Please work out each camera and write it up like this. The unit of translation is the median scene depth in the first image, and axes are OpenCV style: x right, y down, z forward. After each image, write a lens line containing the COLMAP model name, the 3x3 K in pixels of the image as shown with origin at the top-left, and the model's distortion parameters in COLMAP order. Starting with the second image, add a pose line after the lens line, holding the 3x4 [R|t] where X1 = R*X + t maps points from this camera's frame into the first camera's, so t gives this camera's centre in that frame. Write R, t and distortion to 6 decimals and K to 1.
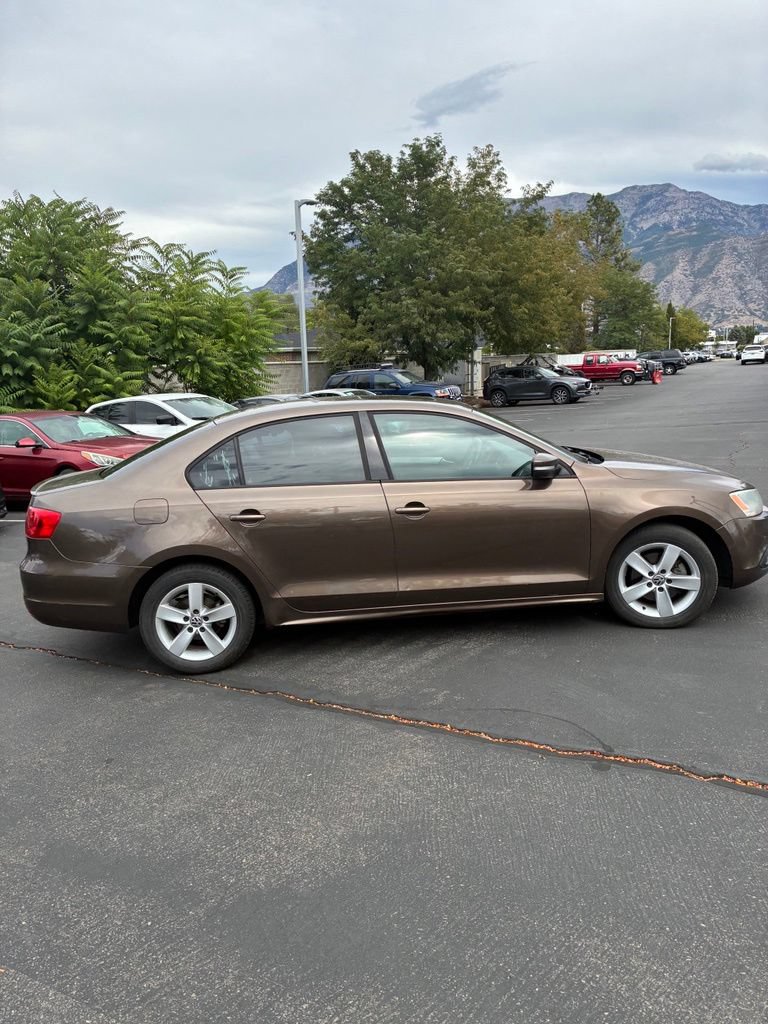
lens RADIAL K [[752.2, 0, 378.3], [0, 752.2, 509.9], [0, 0, 1]] dist [0.016081, -0.004385]
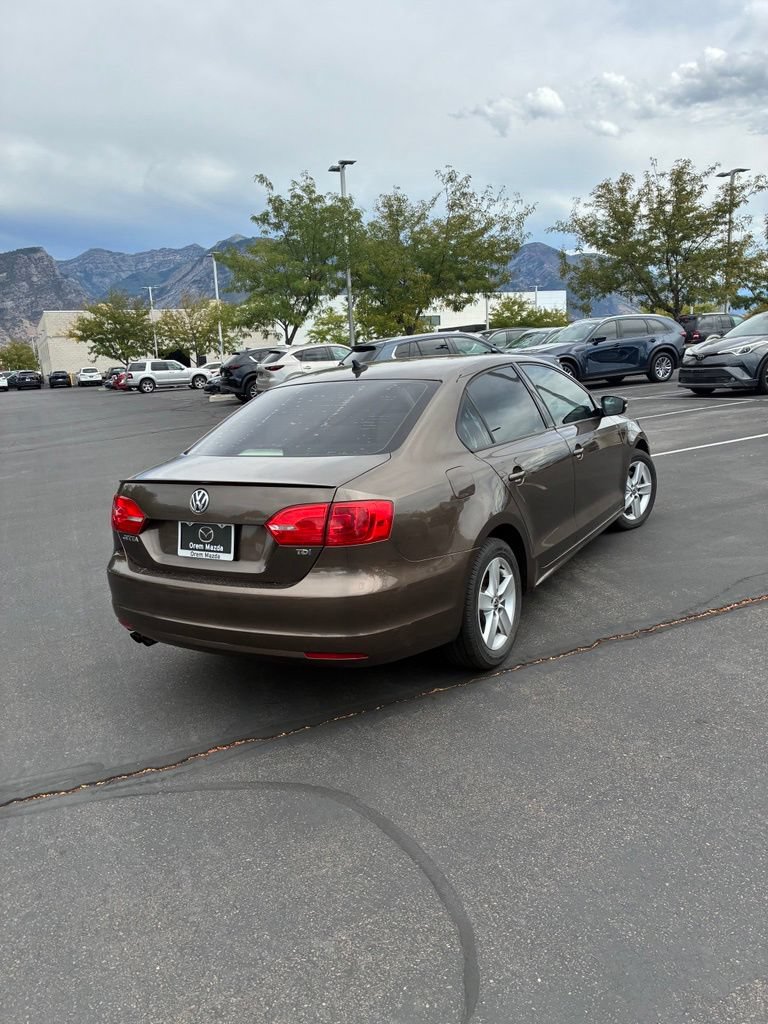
lens RADIAL K [[750.9, 0, 368.1], [0, 750.9, 523.0], [0, 0, 1]] dist [0.030441, 0.001301]
pose [[0.608888, -0.167025, 0.775473, -0.223119], [0.183212, 0.980761, 0.067386, -0.006119], [-0.771809, 0.101046, 0.627775, 0.126433]]
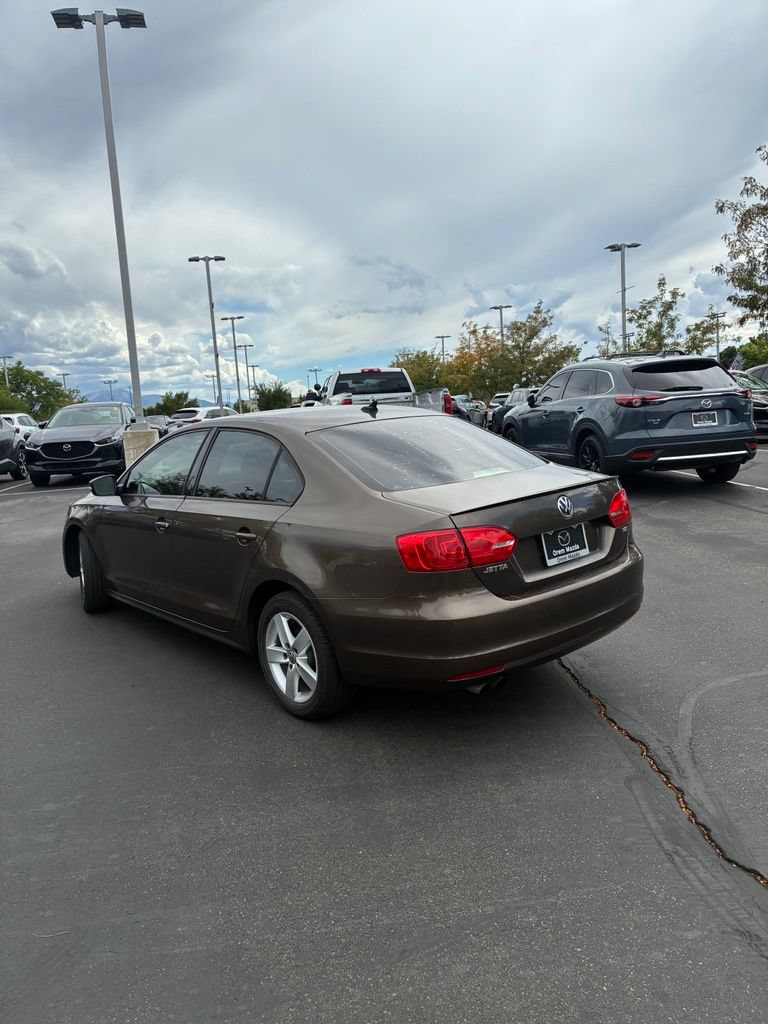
lens RADIAL K [[775.6, 0, 352.0], [0, 775.6, 509.4], [0, 0, 1]] dist [0.028507, -0.031261]
pose [[-0.538236, -0.033782, 0.842117, -0.245553], [0.246504, 0.949192, 0.195629, -0.055923], [-0.805939, 0.312879, -0.502562, 0.399670]]
